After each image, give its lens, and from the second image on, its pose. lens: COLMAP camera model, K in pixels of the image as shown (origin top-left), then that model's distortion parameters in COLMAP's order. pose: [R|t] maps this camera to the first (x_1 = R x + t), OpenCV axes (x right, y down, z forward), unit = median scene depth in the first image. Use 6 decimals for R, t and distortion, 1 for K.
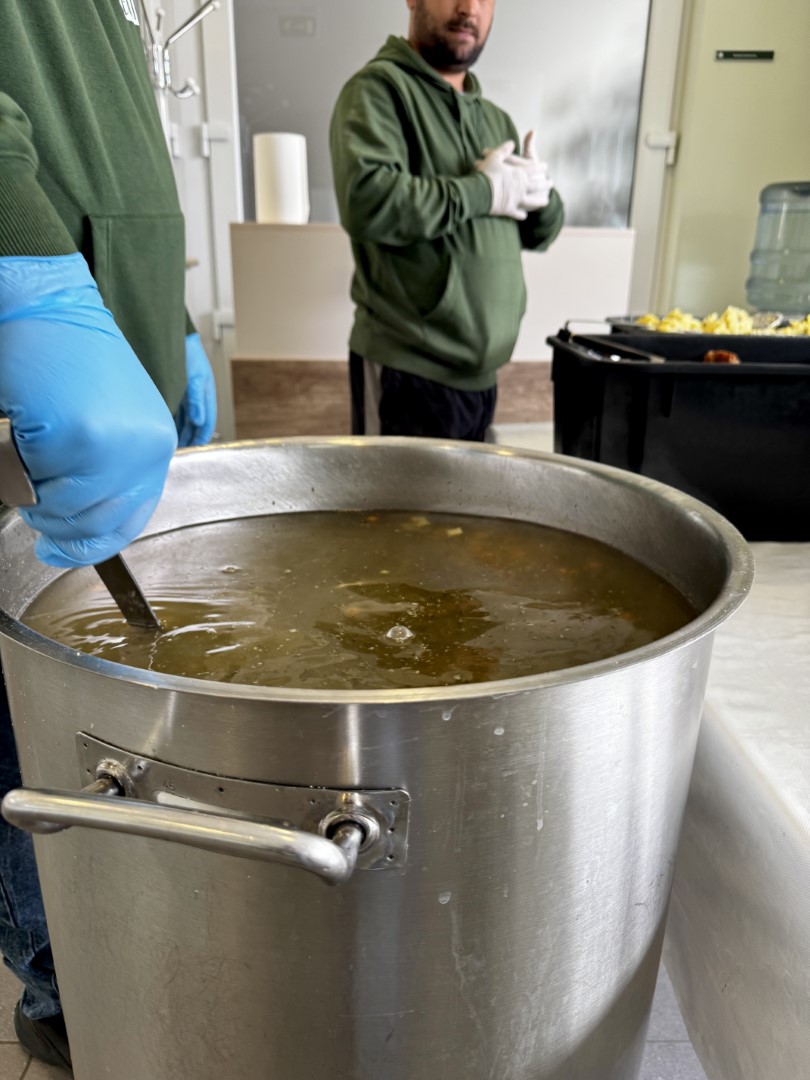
lens RADIAL K [[767.7, 0, 400.9], [0, 767.7, 535.8], [0, 0, 1]] dist [0.082223, -0.107901]
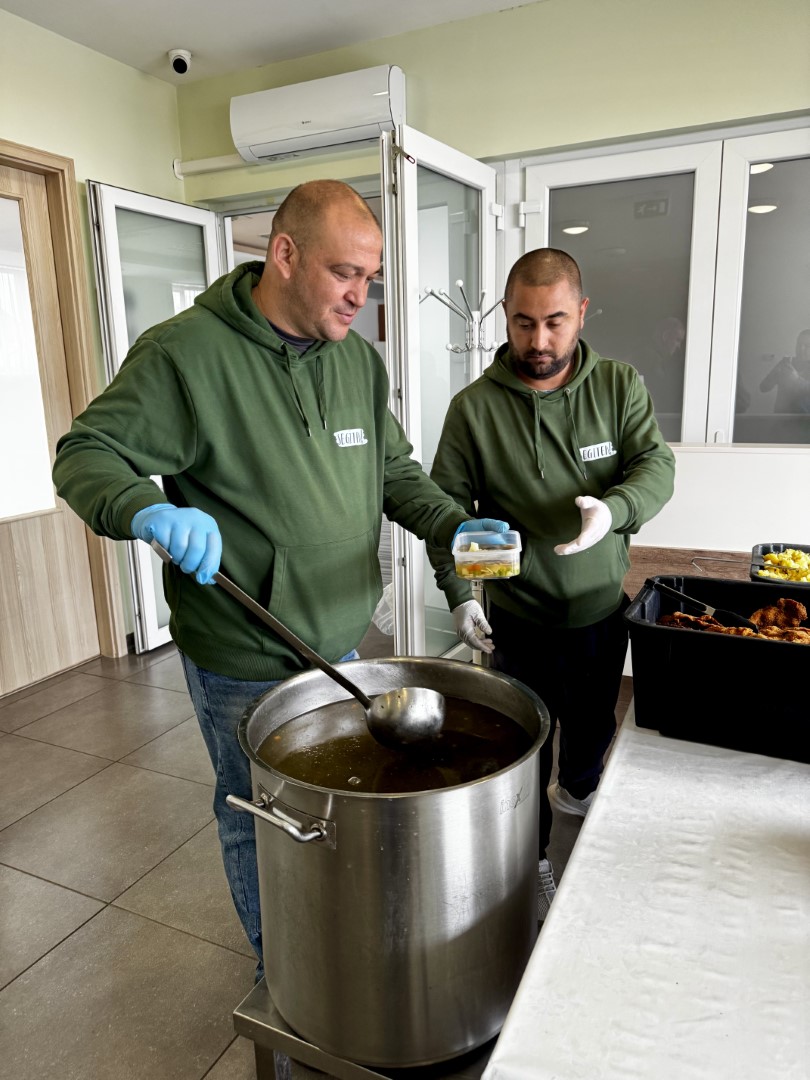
lens RADIAL K [[765.6, 0, 404.3], [0, 765.6, 555.3], [0, 0, 1]] dist [0.060641, -0.089360]
pose [[0.895300, 0.060772, -0.441299, 0.203668], [-0.111867, 0.989577, -0.090678, -0.061202], [0.431189, 0.130551, 0.892767, -0.225522]]
